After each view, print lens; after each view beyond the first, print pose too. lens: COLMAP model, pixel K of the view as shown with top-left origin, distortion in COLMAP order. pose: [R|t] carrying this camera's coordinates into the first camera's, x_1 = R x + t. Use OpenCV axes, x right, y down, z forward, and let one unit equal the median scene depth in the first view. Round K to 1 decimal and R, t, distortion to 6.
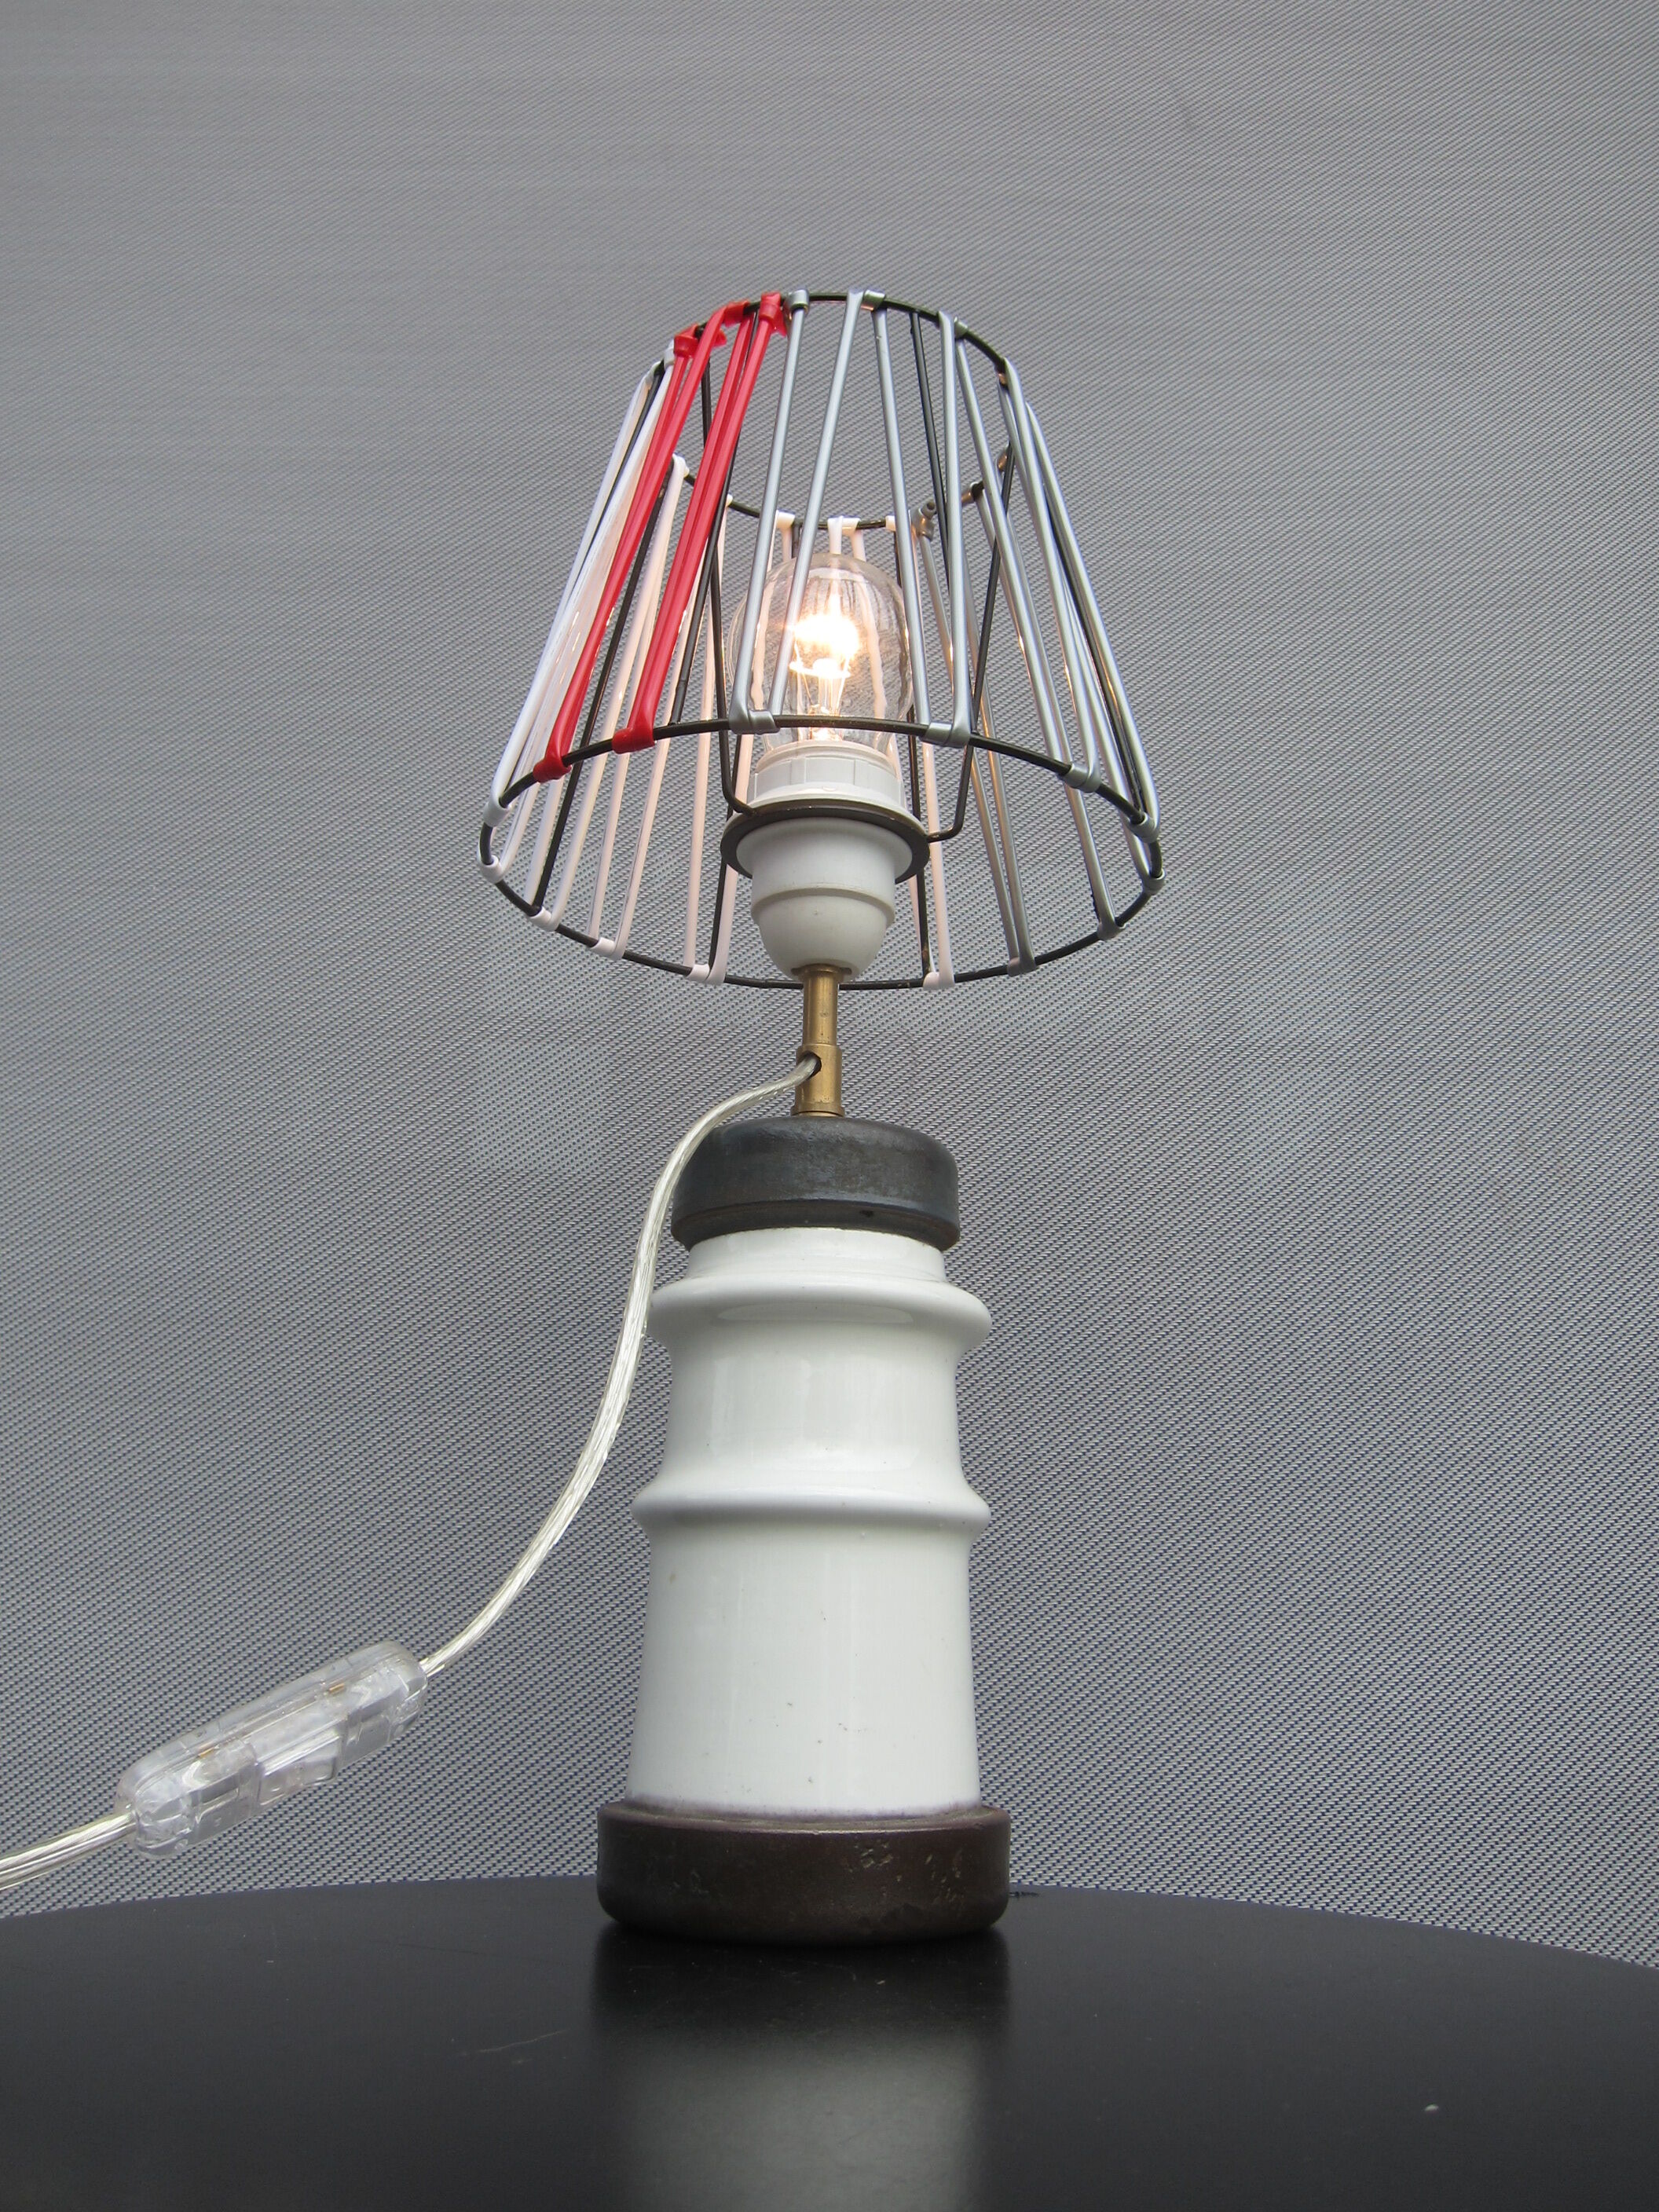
lens RADIAL K [[1918.9, 0, 829.5], [0, 1918.9, 1106.0], [0, 0, 1]] dist [-0.010142, -0.009744]
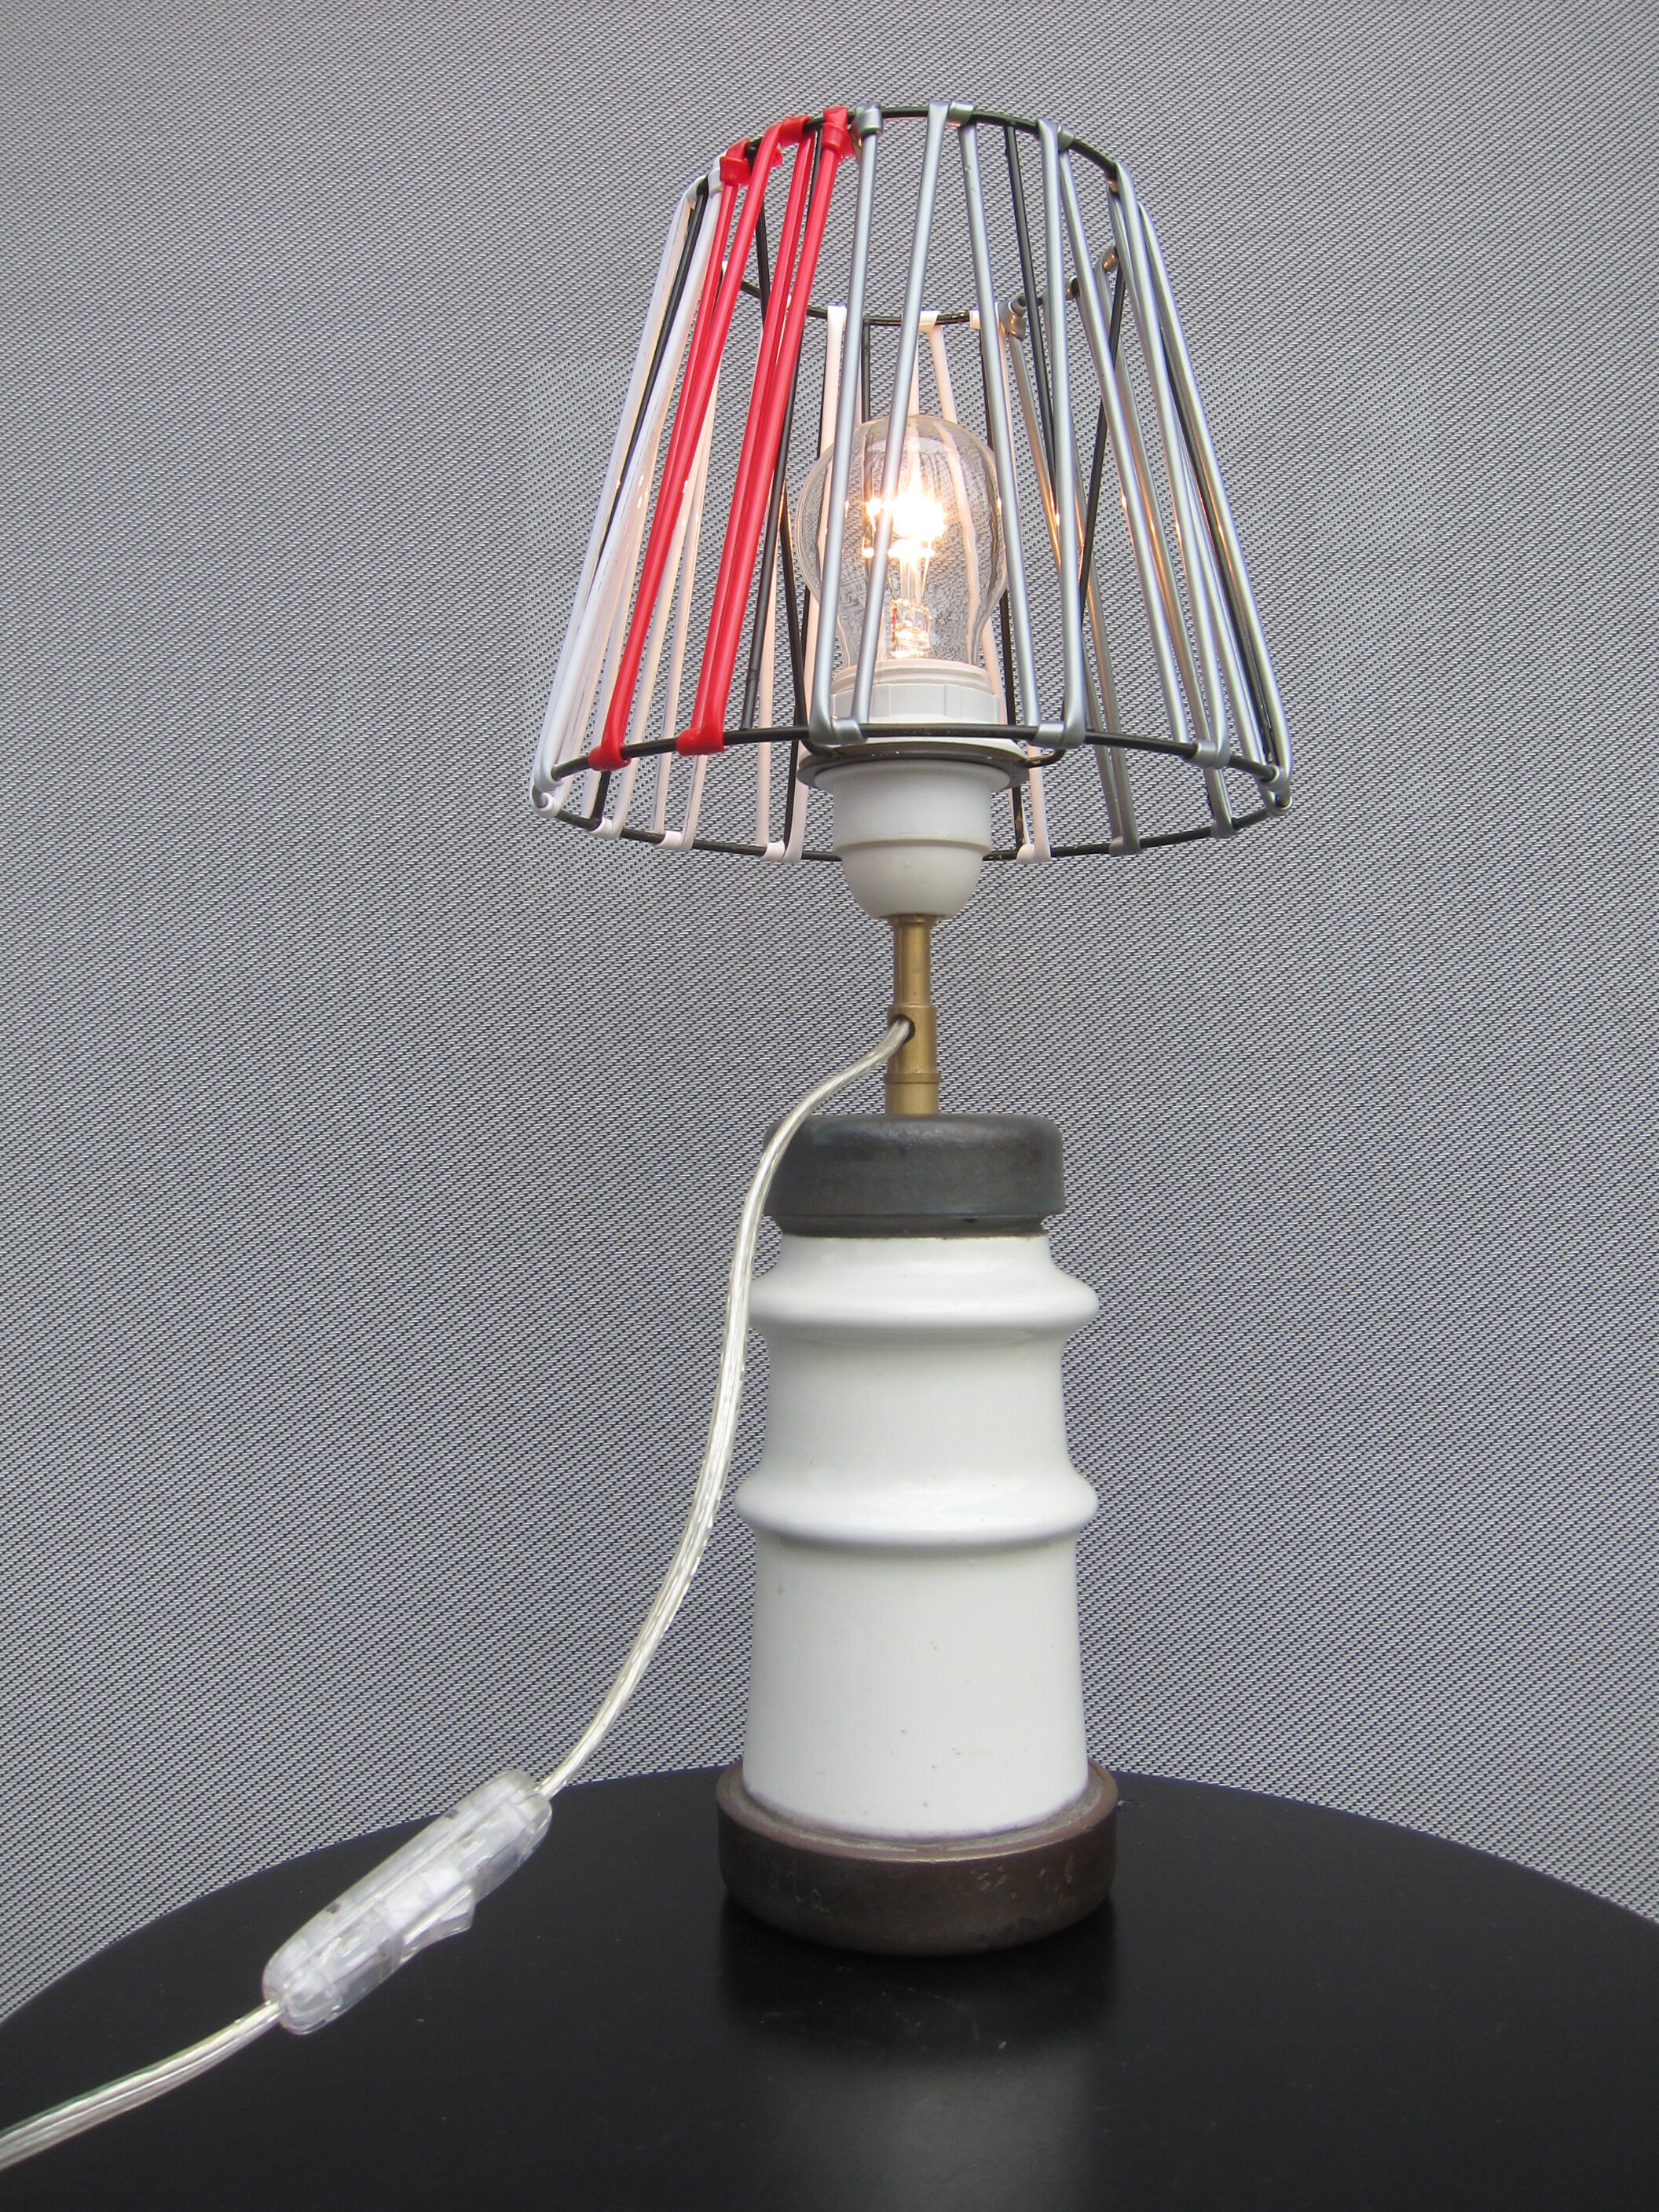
lens RADIAL K [[1893.7, 0, 829.5], [0, 1893.7, 1106.0], [0, 0, 1]] dist [-0.019283, 0.002131]
pose [[0.999196, -0.022345, -0.033279, -0.015560], [0.030373, 0.963829, 0.264787, -0.223487], [0.026159, -0.265584, 0.963733, 0.102488]]
